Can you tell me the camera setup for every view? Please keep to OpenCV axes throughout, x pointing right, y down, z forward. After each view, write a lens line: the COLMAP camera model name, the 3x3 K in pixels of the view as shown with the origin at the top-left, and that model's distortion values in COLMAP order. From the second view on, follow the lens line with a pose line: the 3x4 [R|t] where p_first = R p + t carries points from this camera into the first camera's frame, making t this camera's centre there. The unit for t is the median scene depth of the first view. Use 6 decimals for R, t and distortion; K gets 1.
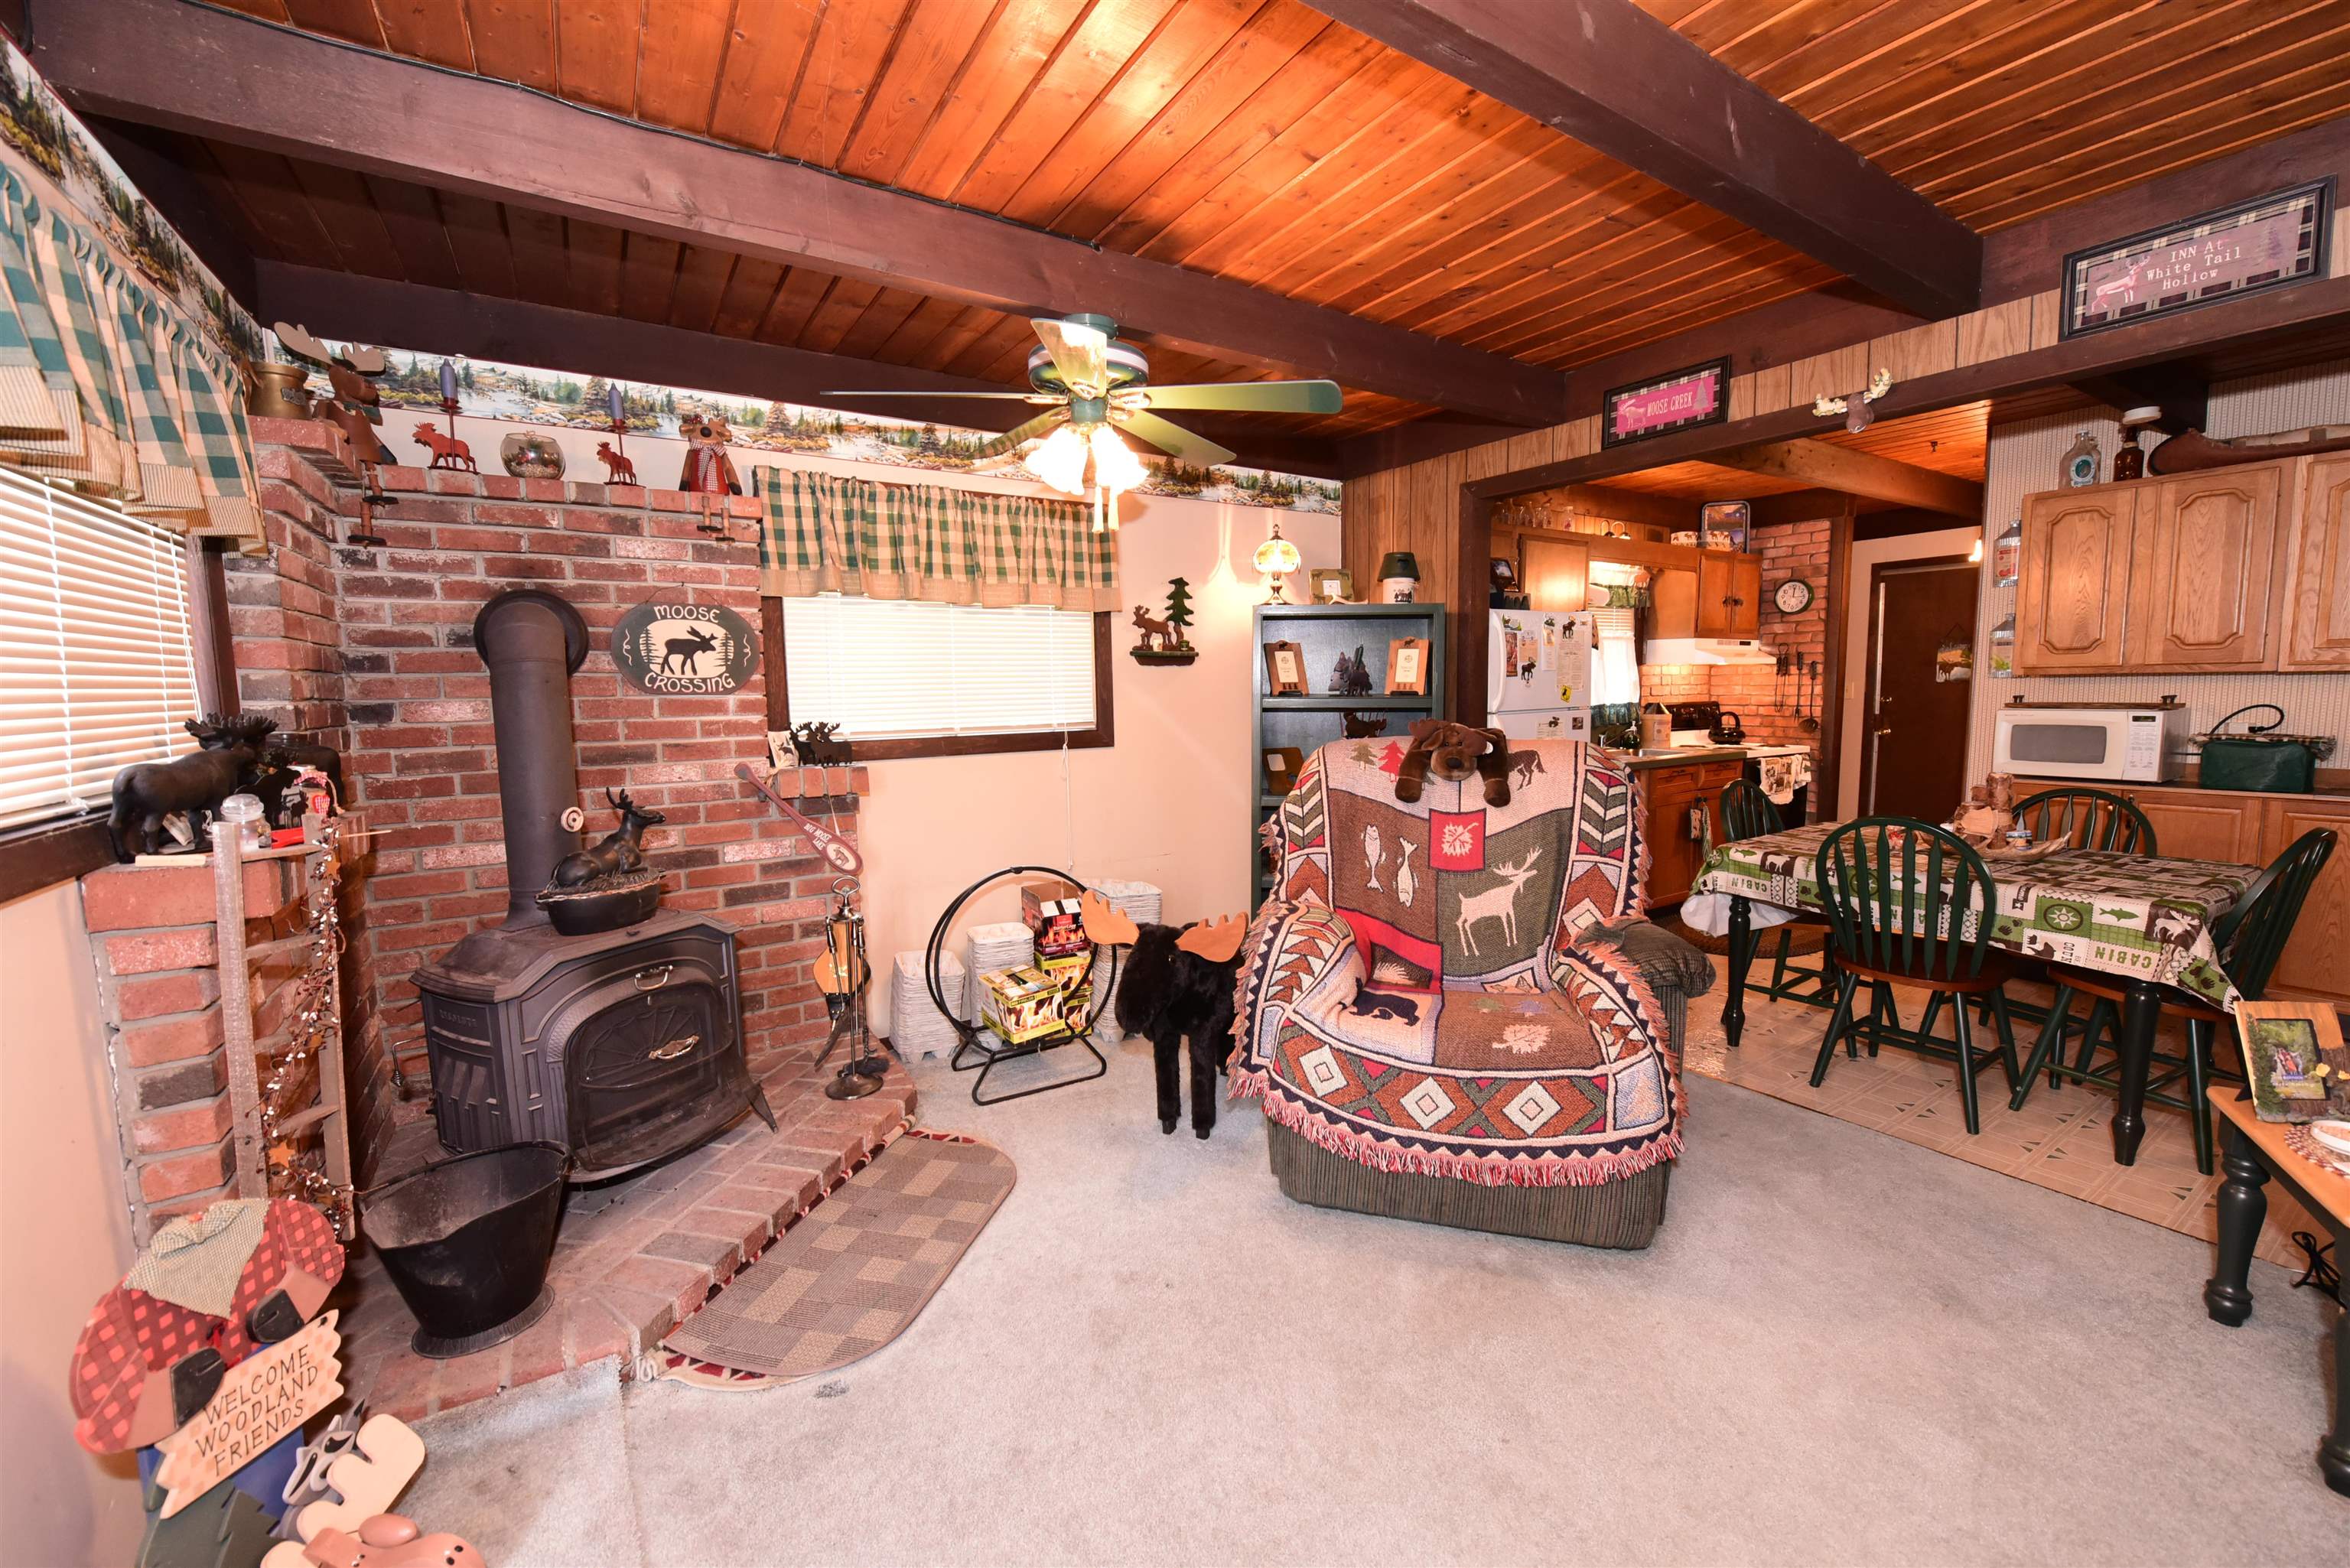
lens RADIAL K [[927.6, 0, 1184.9], [0, 927.6, 782.9], [0, 0, 1]] dist [-0.006962, -0.001003]
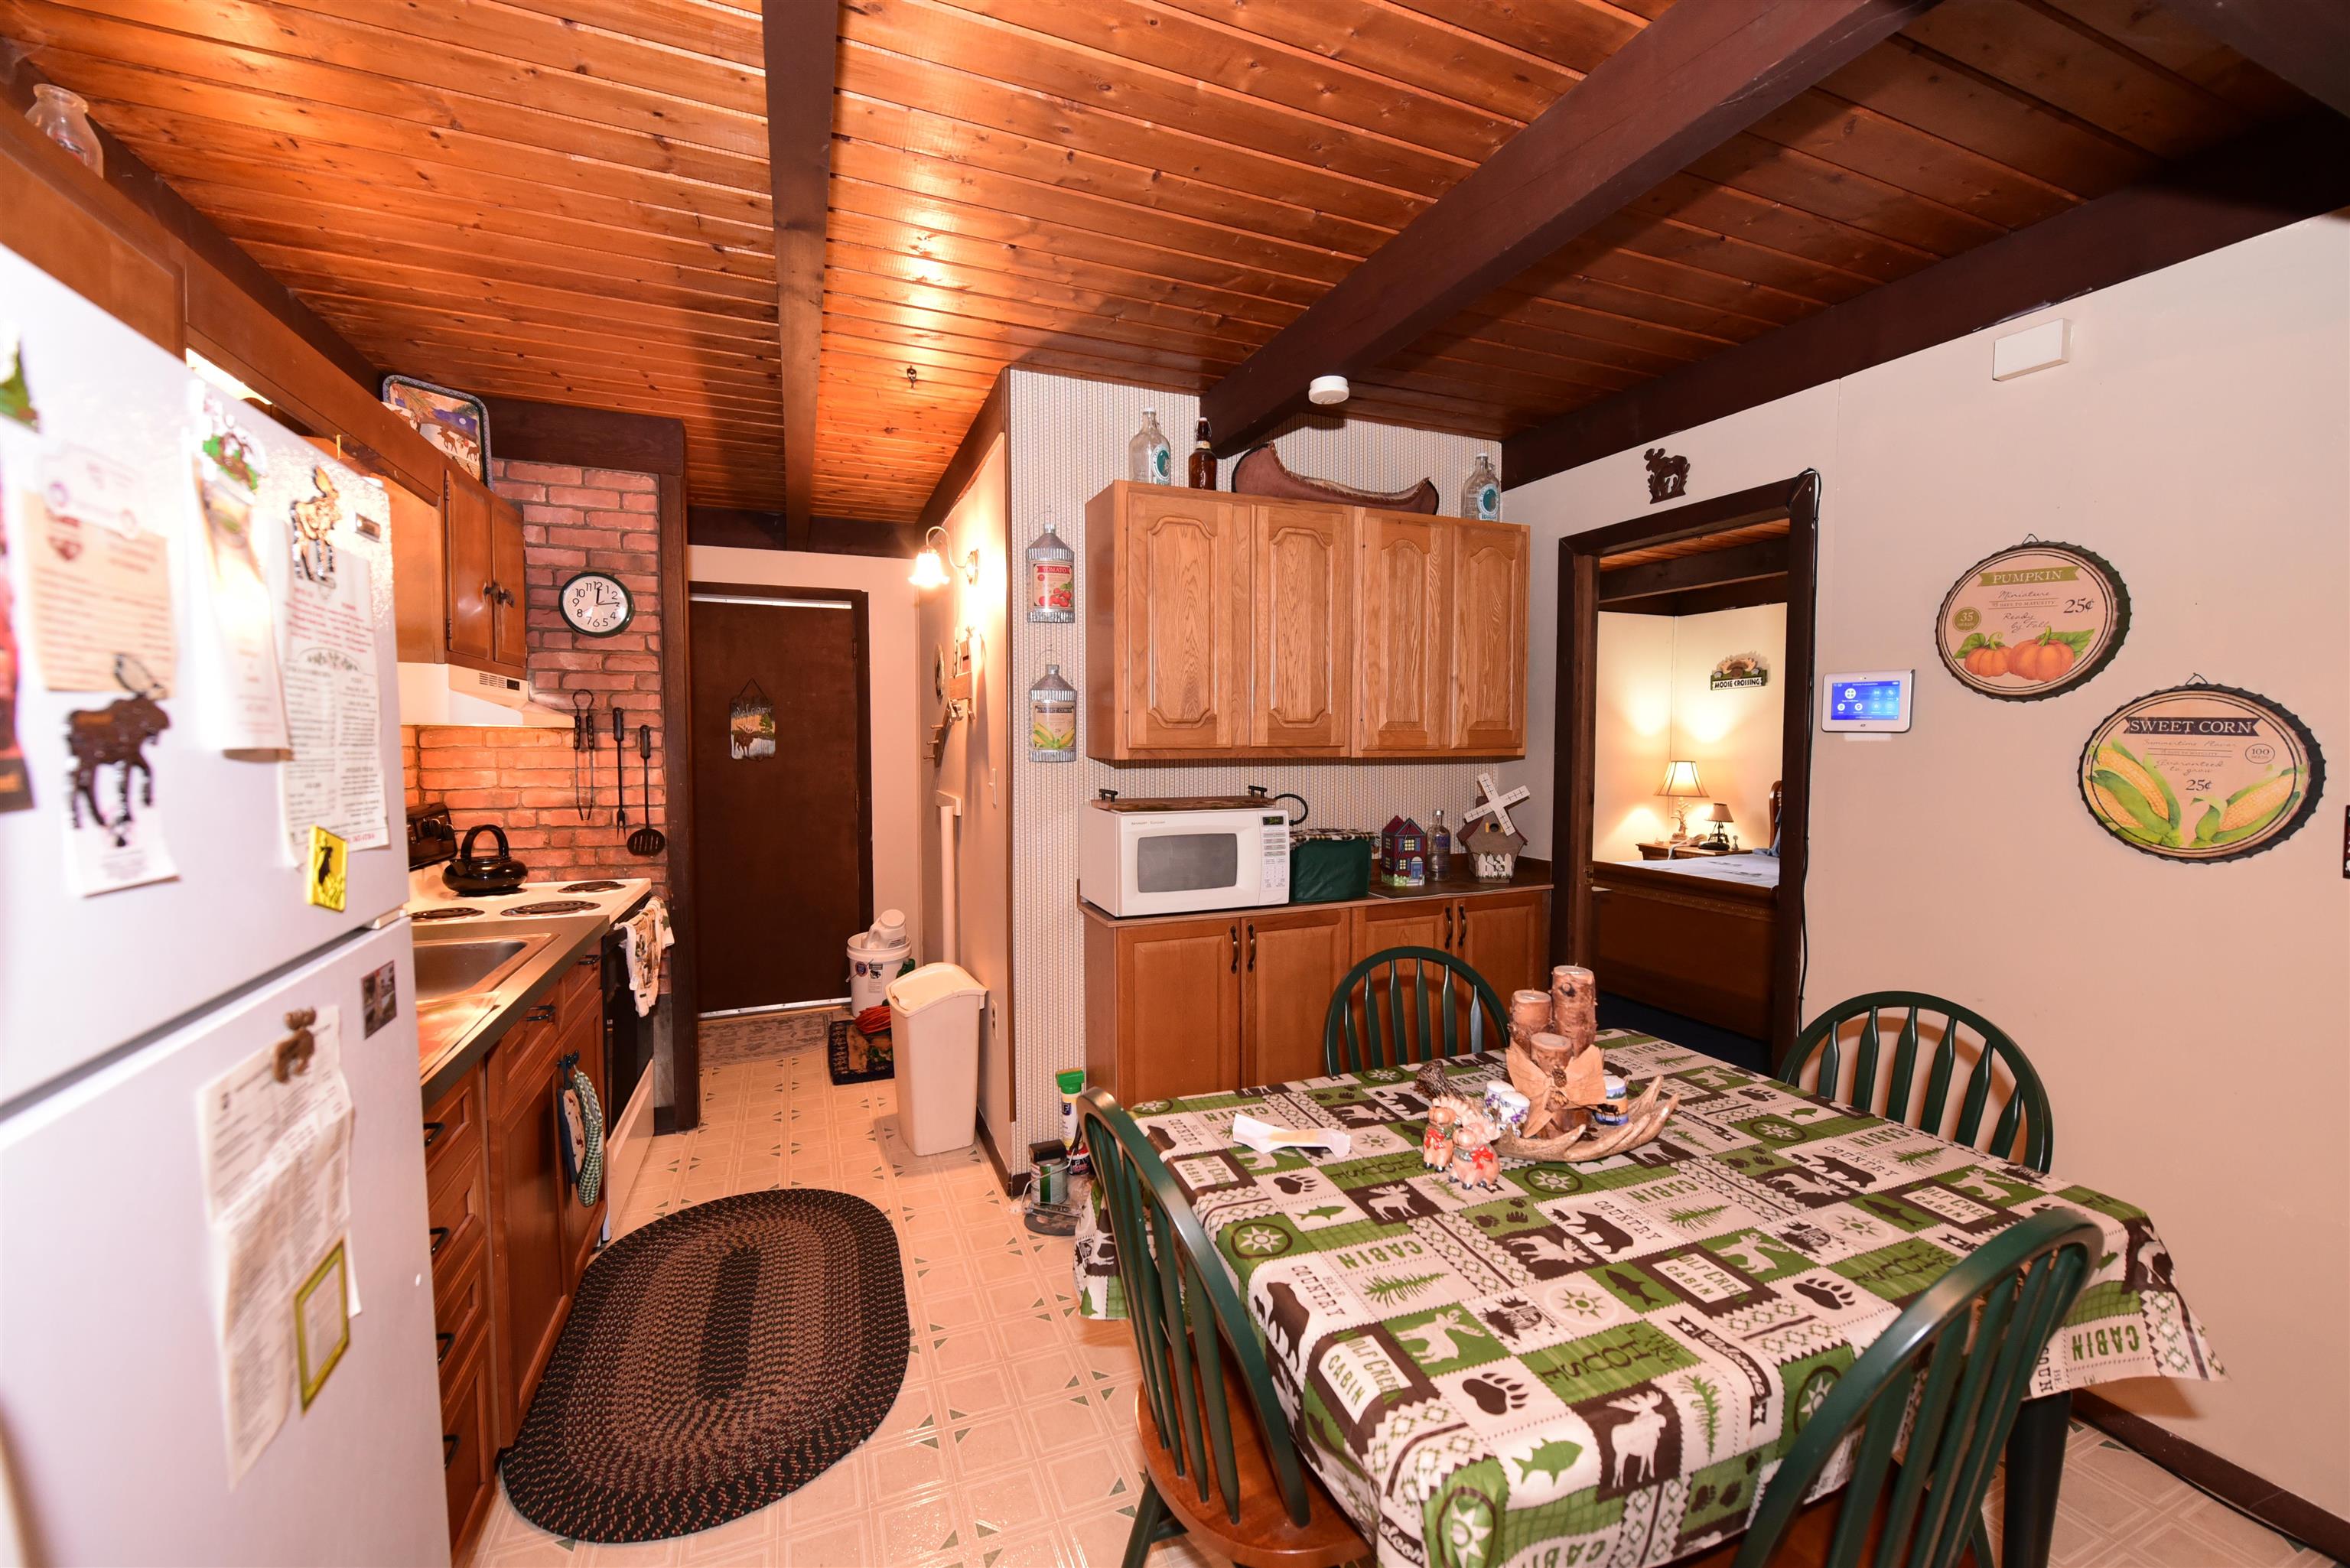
lens RADIAL K [[929.9, 0, 1183.8], [0, 929.9, 783.0], [0, 0, 1]] dist [-0.008273, -0.000284]
pose [[0.175944, -0.031569, 0.983894, 0.366338], [0.098094, 0.995073, 0.014386, -0.142373], [-0.979500, 0.093983, 0.178174, 1.134932]]
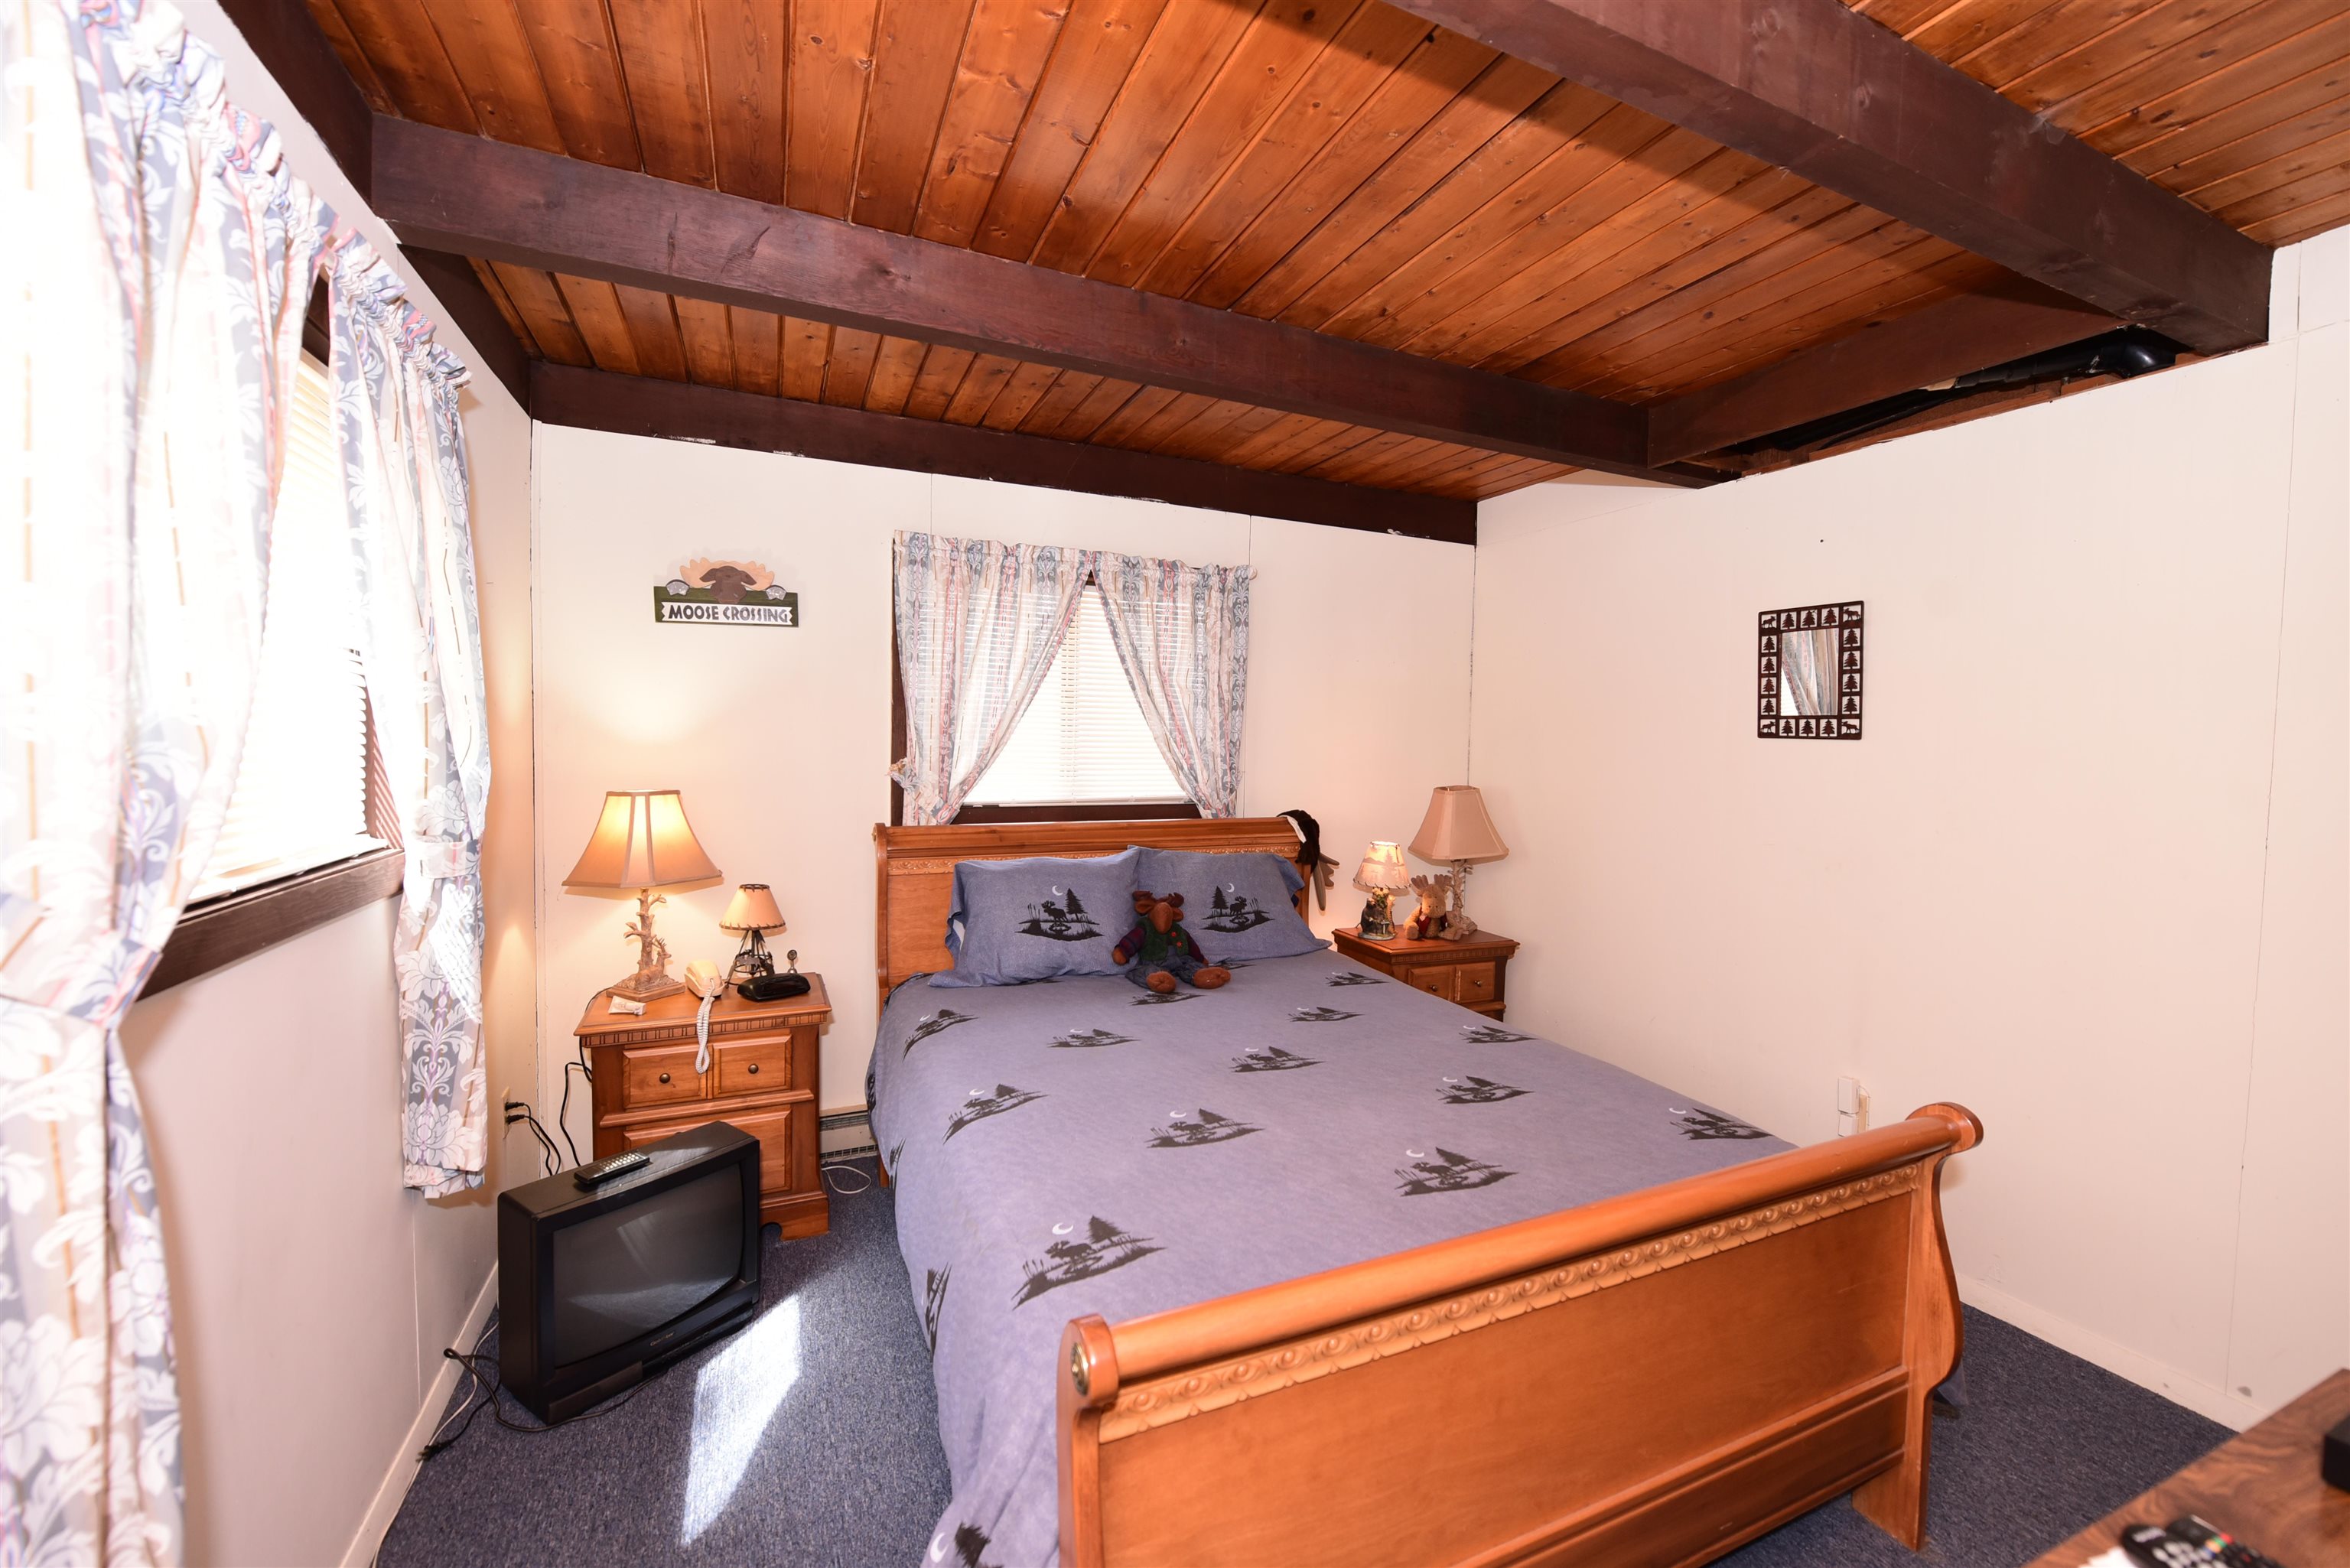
lens RADIAL K [[927.6, 0, 1184.9], [0, 927.6, 782.9], [0, 0, 1]] dist [-0.006962, -0.001003]
pose [[-0.988791, -0.003301, 0.149272, 2.099577], [0.017885, 0.989939, 0.140359, -0.167985], [-0.148234, 0.141456, -0.978783, 1.141326]]
